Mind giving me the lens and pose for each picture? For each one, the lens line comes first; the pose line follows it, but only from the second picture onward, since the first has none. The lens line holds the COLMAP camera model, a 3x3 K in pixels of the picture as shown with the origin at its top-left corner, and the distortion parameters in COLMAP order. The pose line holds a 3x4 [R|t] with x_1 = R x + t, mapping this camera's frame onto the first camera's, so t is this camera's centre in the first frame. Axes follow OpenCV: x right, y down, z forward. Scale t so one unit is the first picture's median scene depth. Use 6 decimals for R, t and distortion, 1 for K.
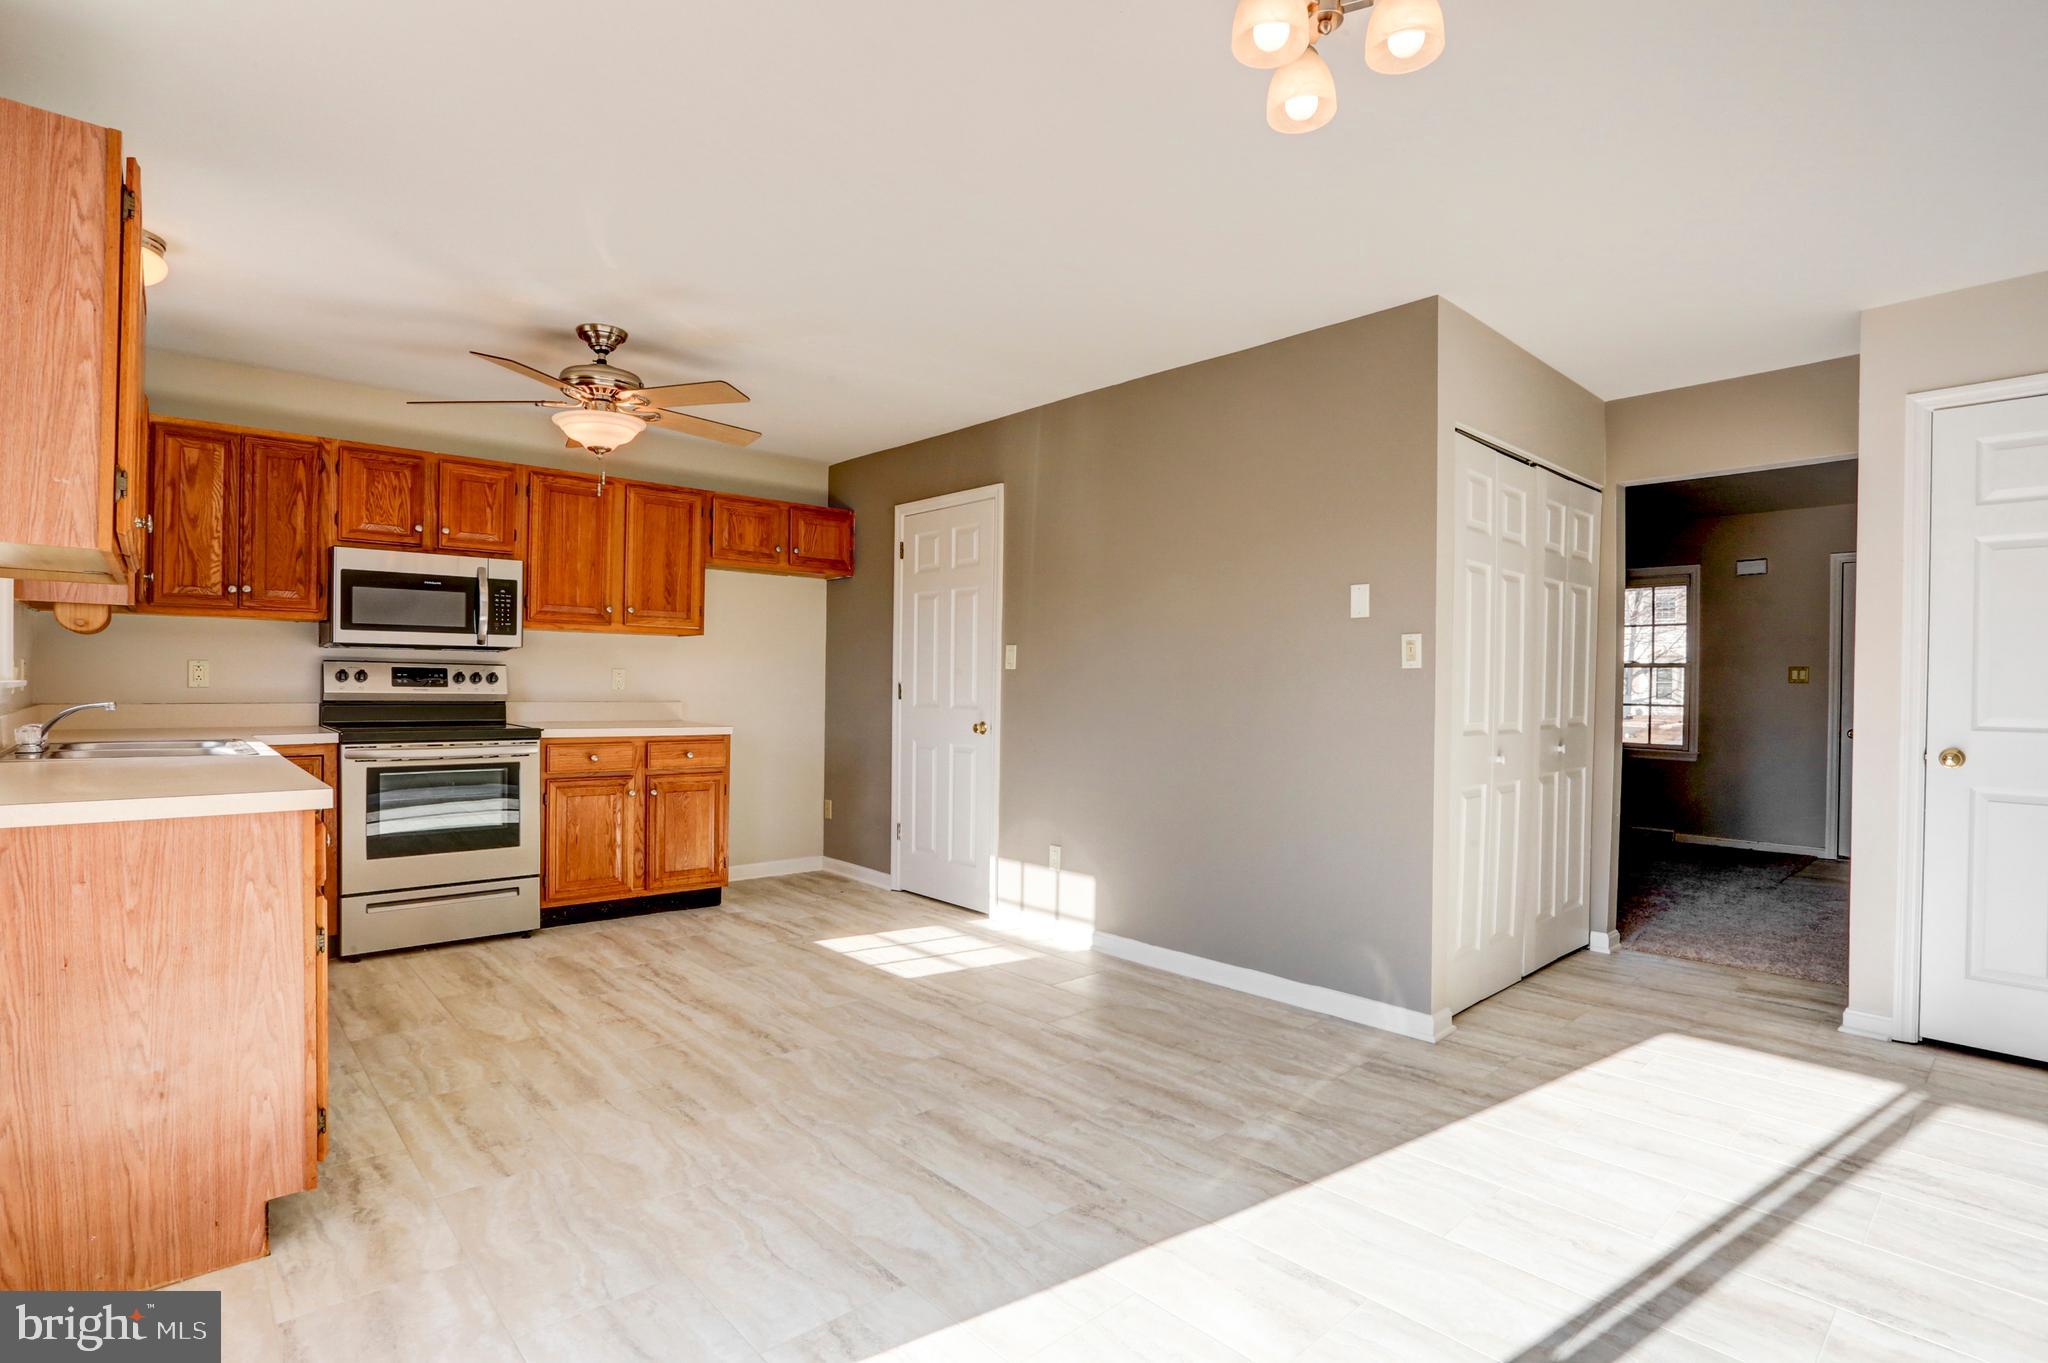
lens RADIAL K [[1000.1, 0, 1033.4], [0, 1000.1, 684.4], [0, 0, 1]] dist [-0.082819, 0.036073]
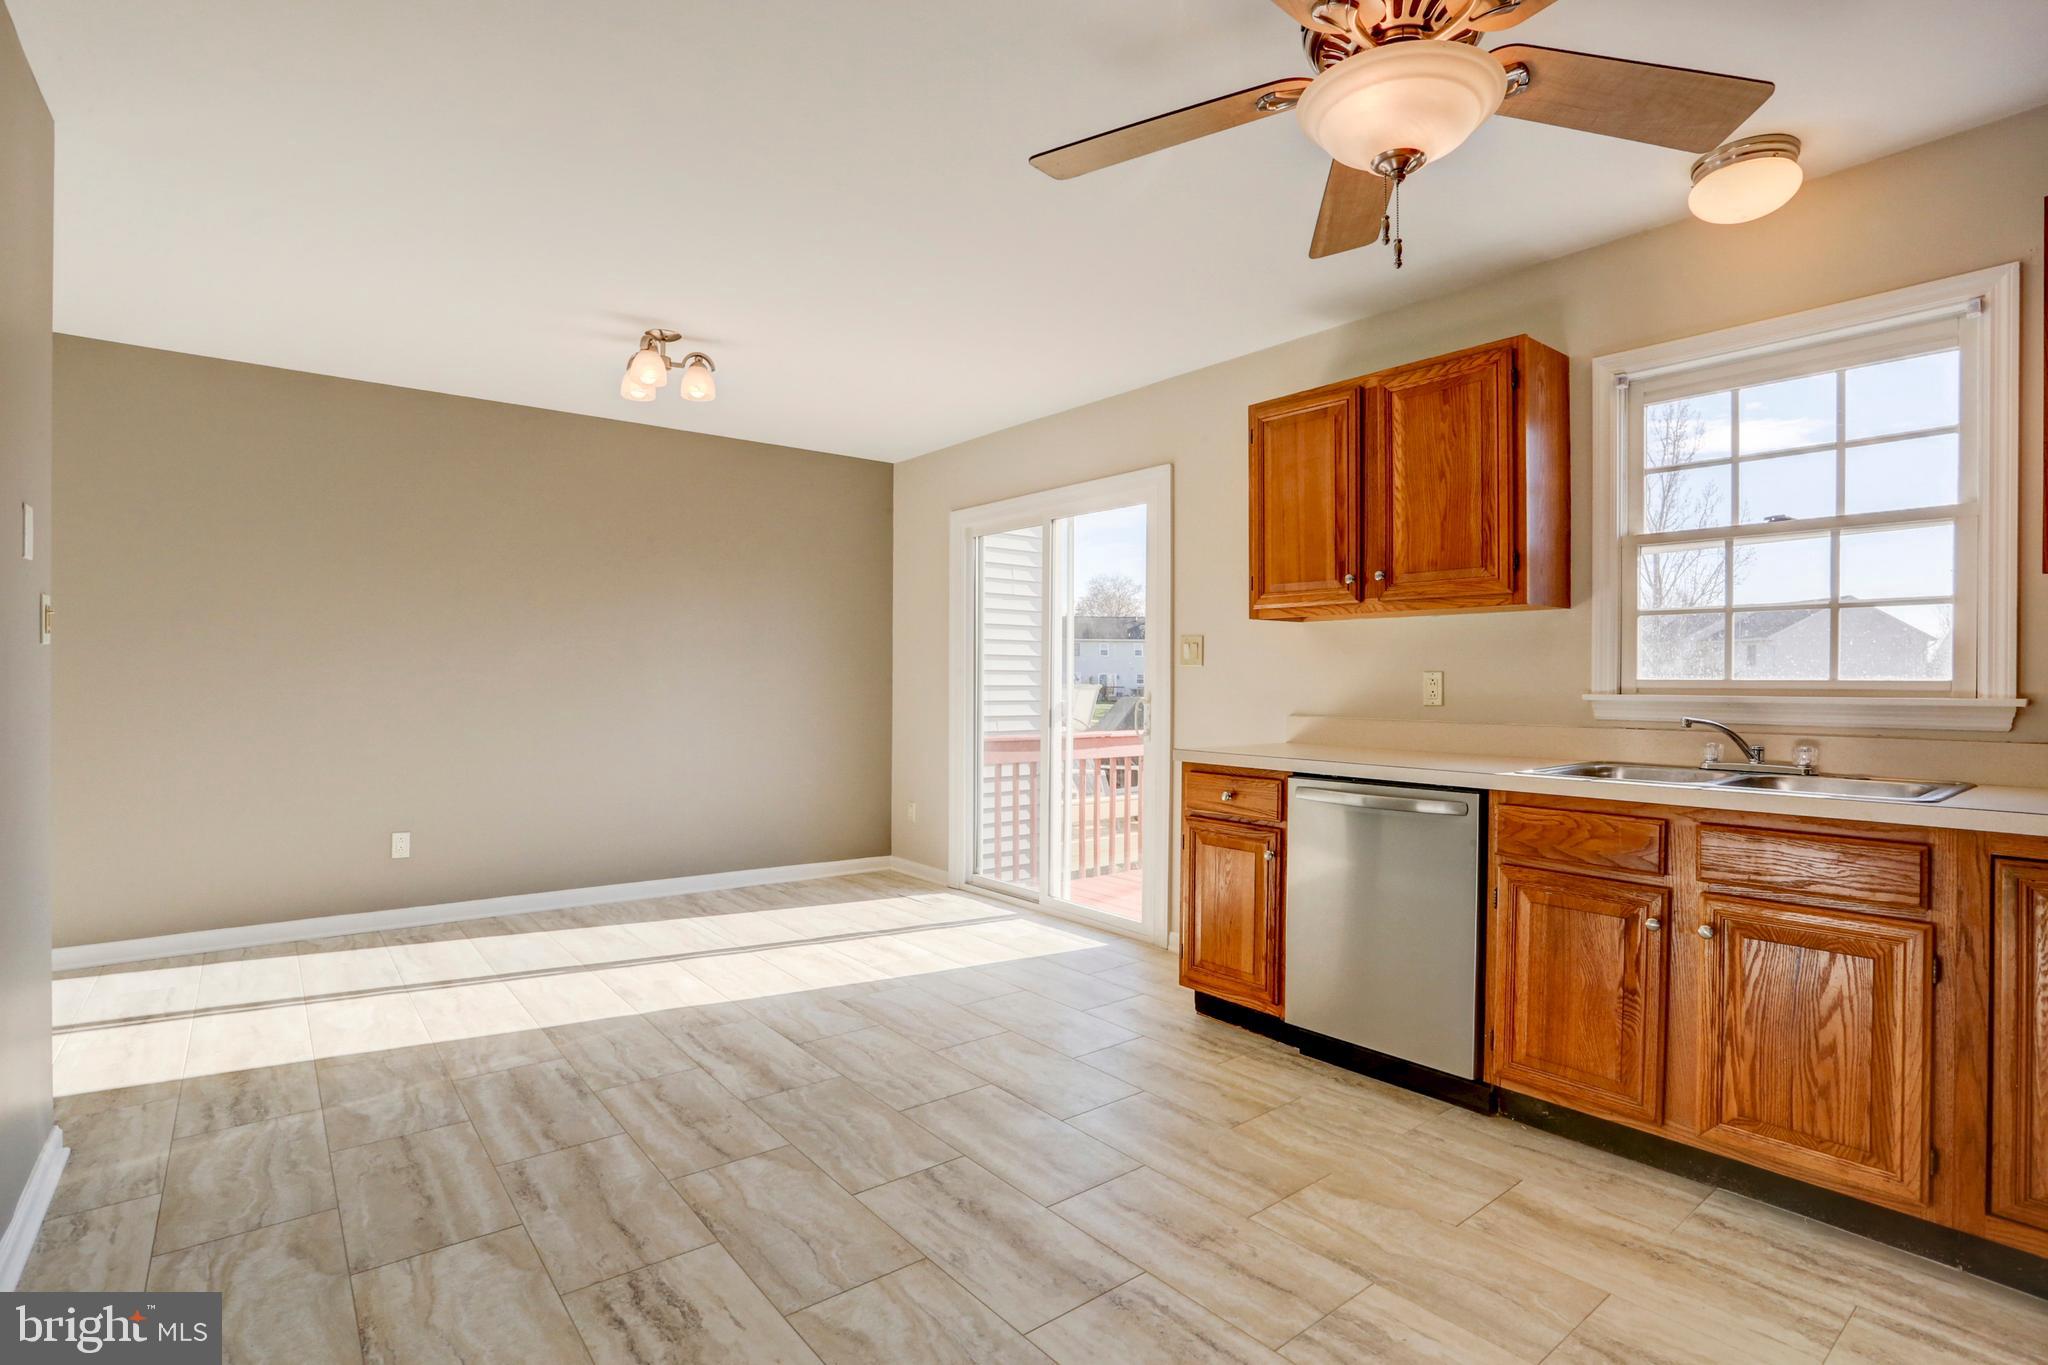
lens RADIAL K [[996.5, 0, 1027.7], [0, 996.5, 686.7], [0, 0, 1]] dist [-0.079150, 0.033124]
pose [[-0.997506, -0.019333, 0.067877, -0.283277], [-0.018872, 0.999794, 0.007438, -0.003823], [-0.068007, 0.006138, -0.997666, 1.327854]]
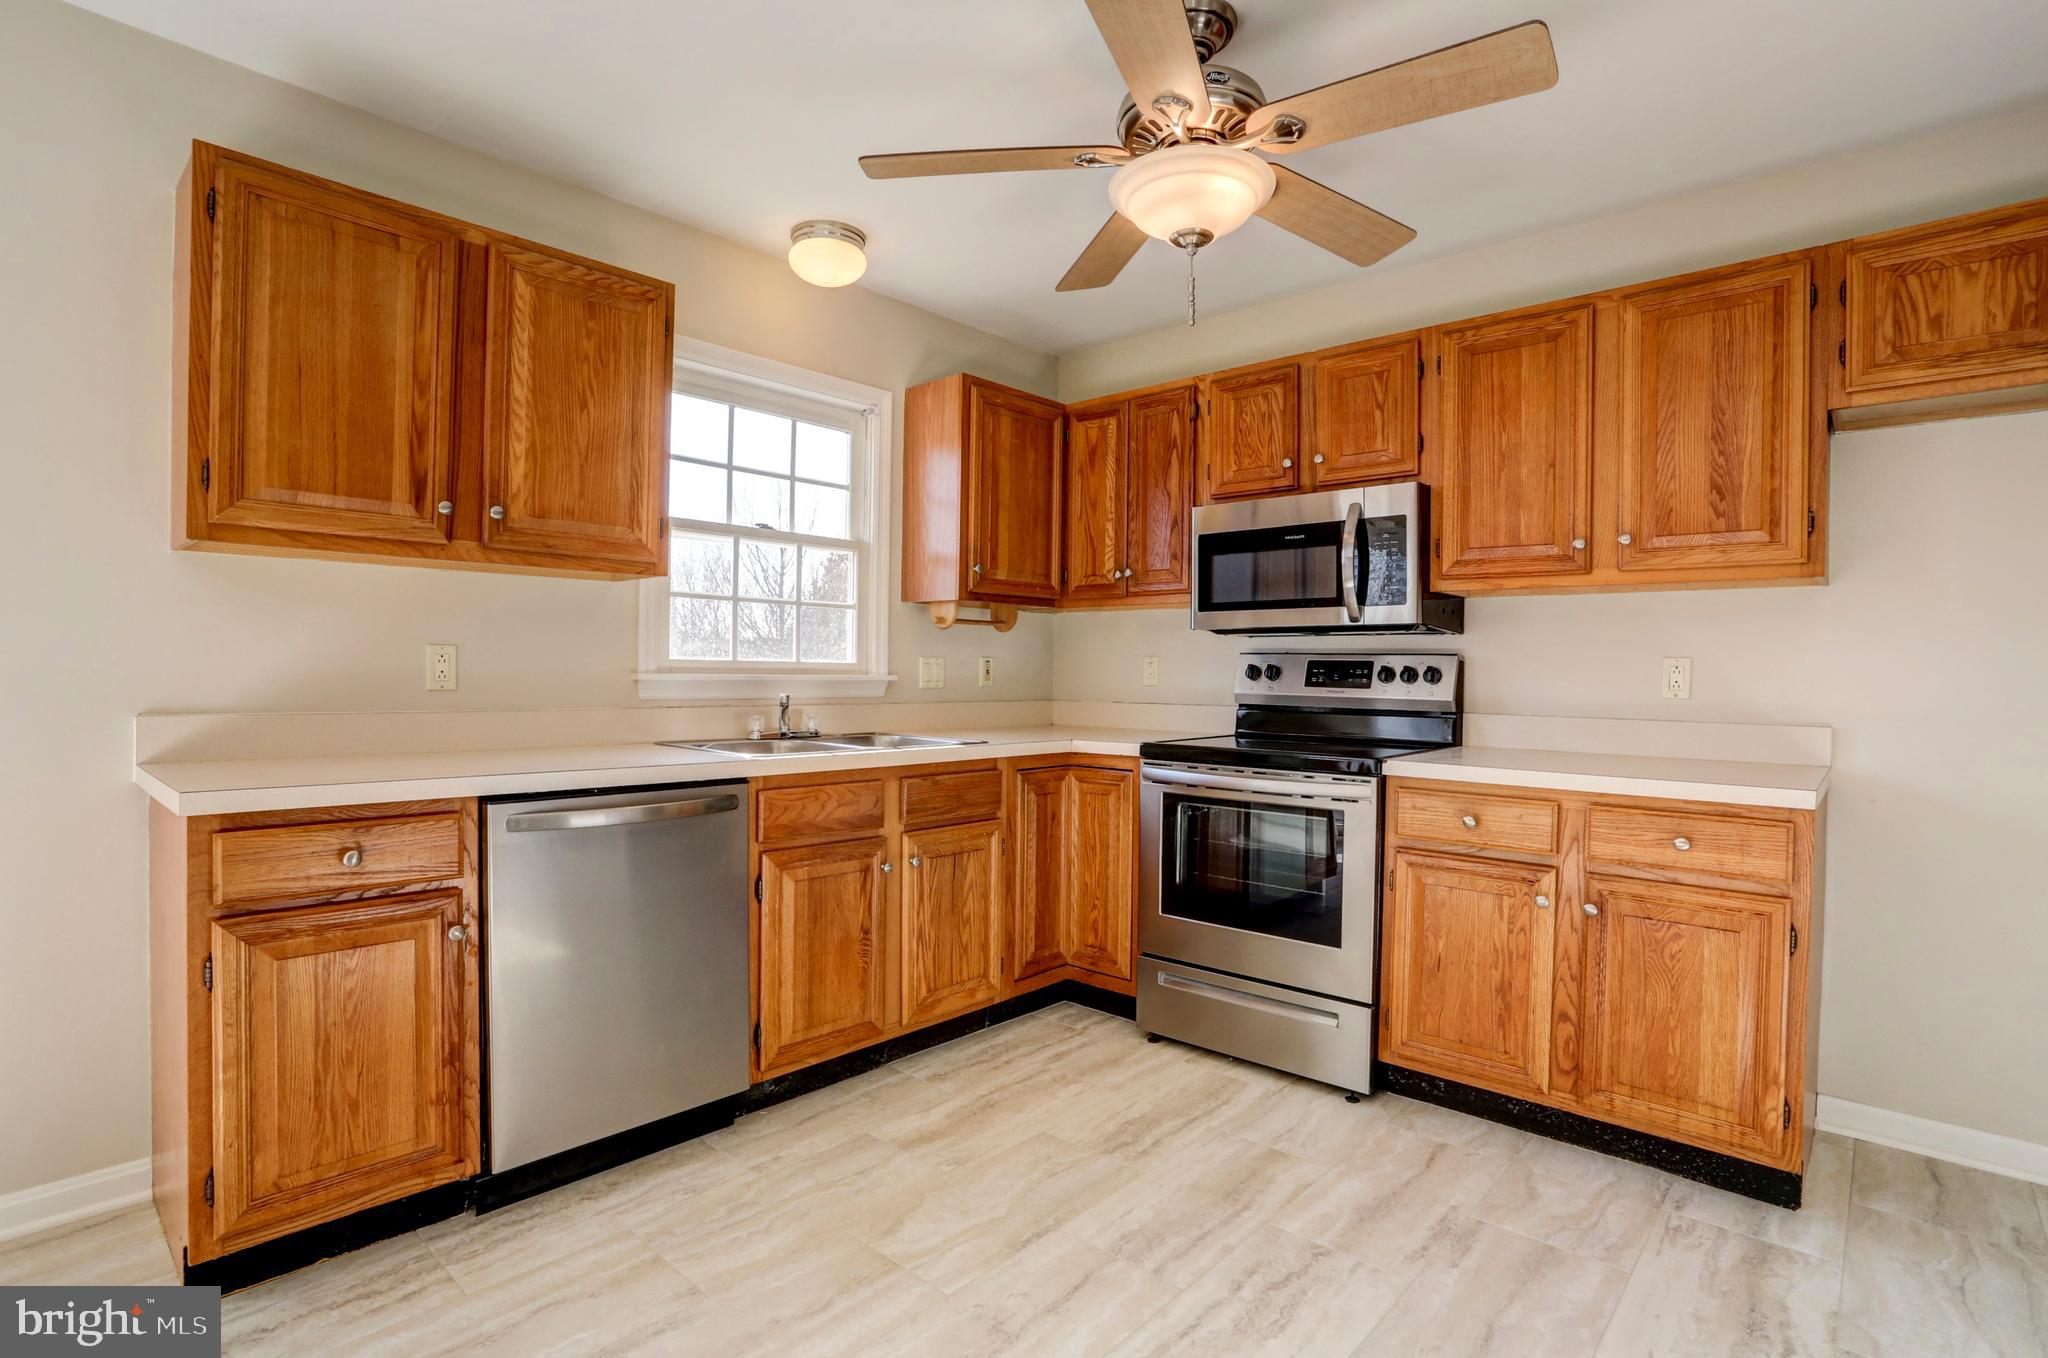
lens RADIAL K [[1000.1, 0, 1033.4], [0, 1000.1, 681.9], [0, 0, 1]] dist [-0.082819, 0.036073]
pose [[0.095338, -0.002920, -0.995441, 0.073725], [-0.012532, 0.999913, -0.004133, 0.004490], [0.995366, 0.012868, 0.095294, 0.794807]]
